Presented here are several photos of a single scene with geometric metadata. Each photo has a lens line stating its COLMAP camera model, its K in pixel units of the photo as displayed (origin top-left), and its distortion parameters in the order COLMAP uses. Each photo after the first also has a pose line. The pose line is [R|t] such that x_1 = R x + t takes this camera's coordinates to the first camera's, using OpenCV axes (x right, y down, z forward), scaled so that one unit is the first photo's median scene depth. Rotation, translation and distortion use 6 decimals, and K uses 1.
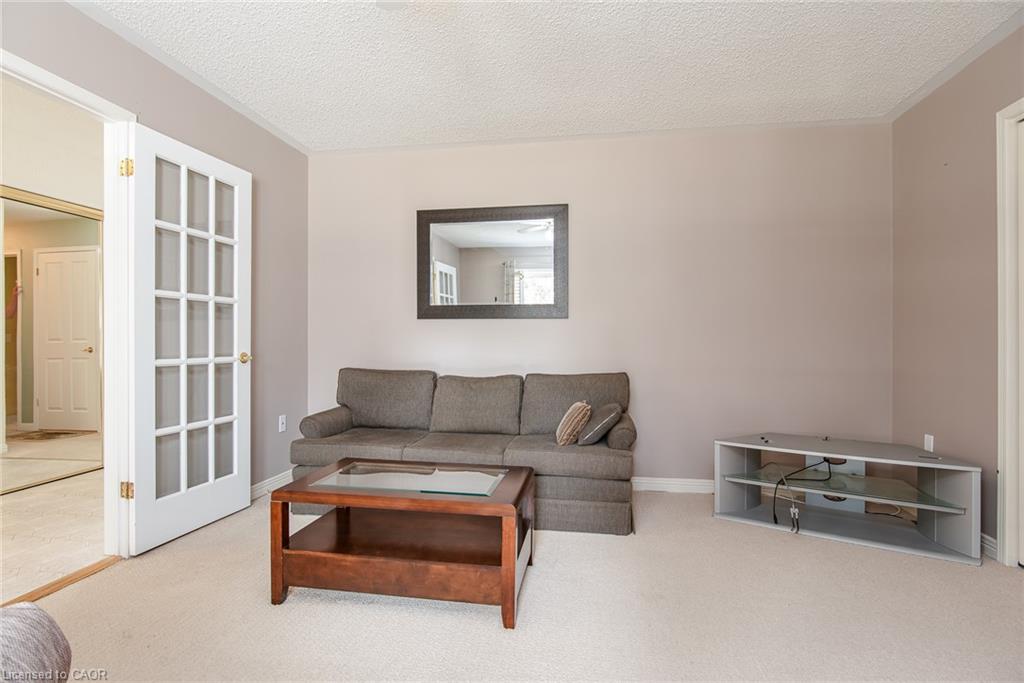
lens RADIAL K [[506.6, 0, 511.9], [0, 506.6, 341.6], [0, 0, 1]] dist [0.000143, 0.000074]
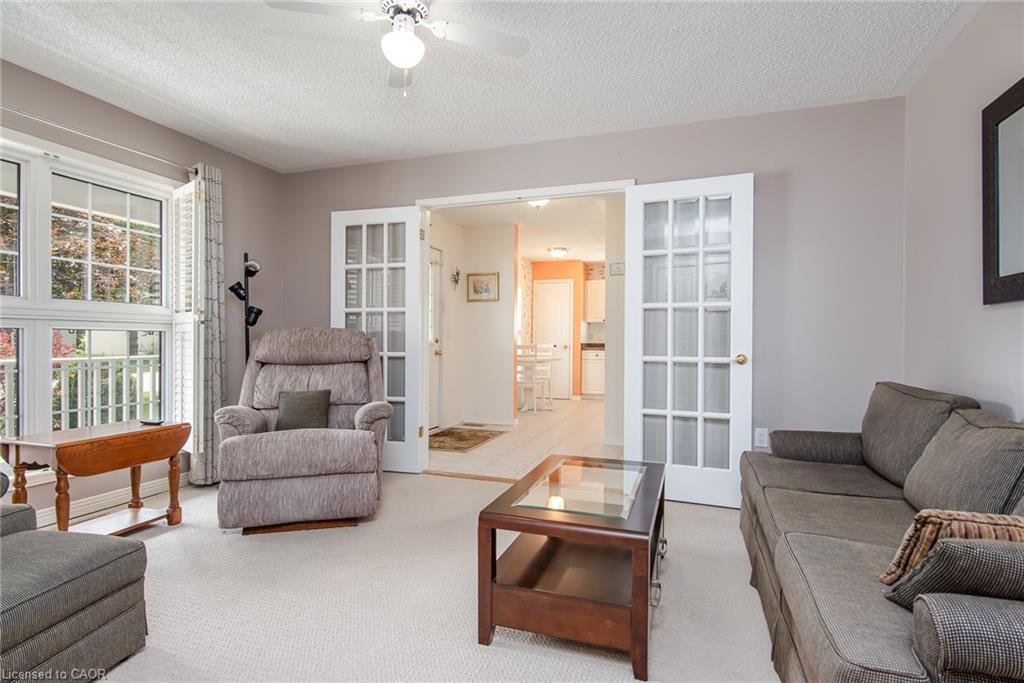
lens RADIAL K [[506.6, 0, 513.1], [0, 506.6, 340.6], [0, 0, 1]] dist [0.000143, 0.000074]
pose [[-0.162229, -0.005793, -0.986736, 0.554583], [-0.012908, 0.999910, -0.003748, 0.004596], [0.986669, 0.012128, -0.162290, 0.726645]]
